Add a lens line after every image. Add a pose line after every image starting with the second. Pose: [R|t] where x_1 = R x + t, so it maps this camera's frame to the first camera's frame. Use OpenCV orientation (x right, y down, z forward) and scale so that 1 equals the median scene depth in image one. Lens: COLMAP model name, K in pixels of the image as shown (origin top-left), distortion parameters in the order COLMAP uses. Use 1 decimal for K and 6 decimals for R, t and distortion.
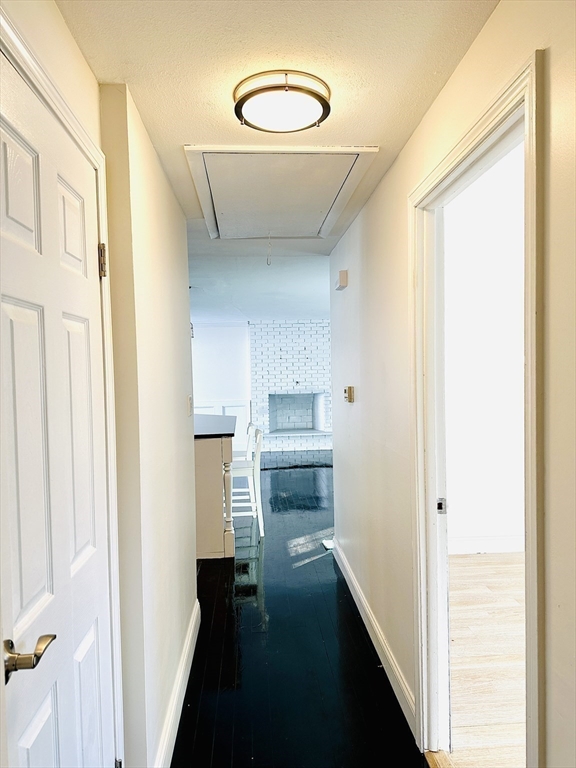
lens RADIAL K [[547.4, 0, 288.3], [0, 547.4, 384.5], [0, 0, 1]] dist [0.032973, -0.032750]
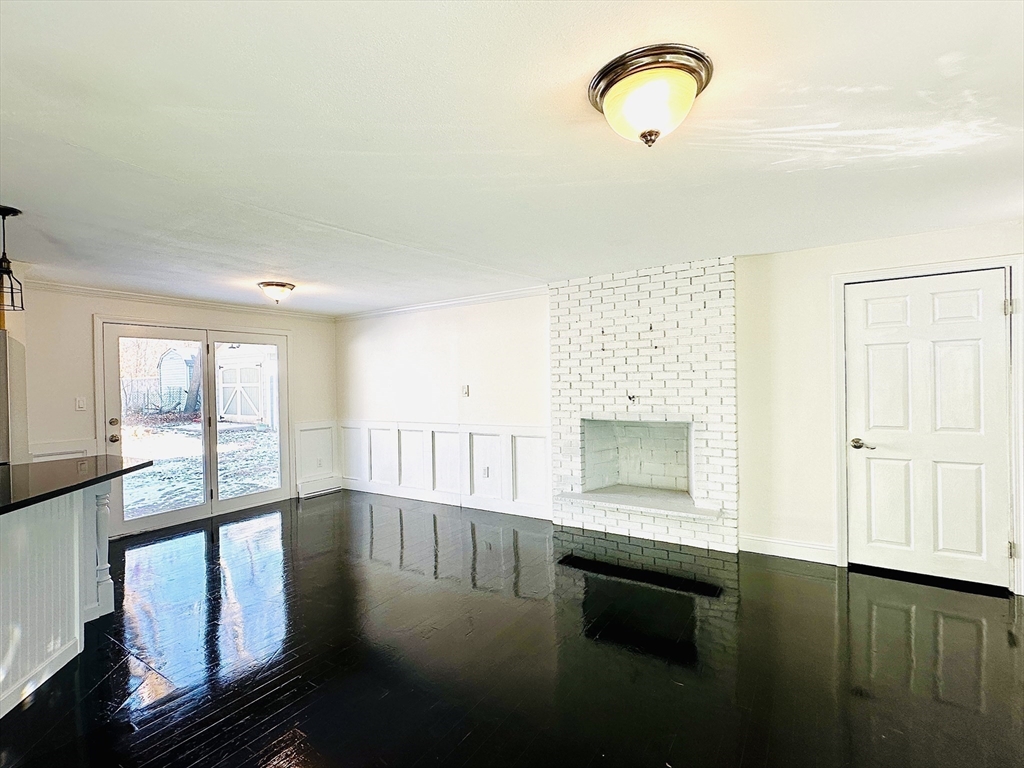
lens RADIAL K [[480.0, 0, 511.3], [0, 480.0, 387.2], [0, 0, 1]] dist [-0.001482, -0.000094]
pose [[0.798672, 0.013655, -0.601612, 0.186916], [-0.017480, 0.999847, -0.000513, -0.011031], [0.601513, 0.010926, 0.798789, 0.591756]]
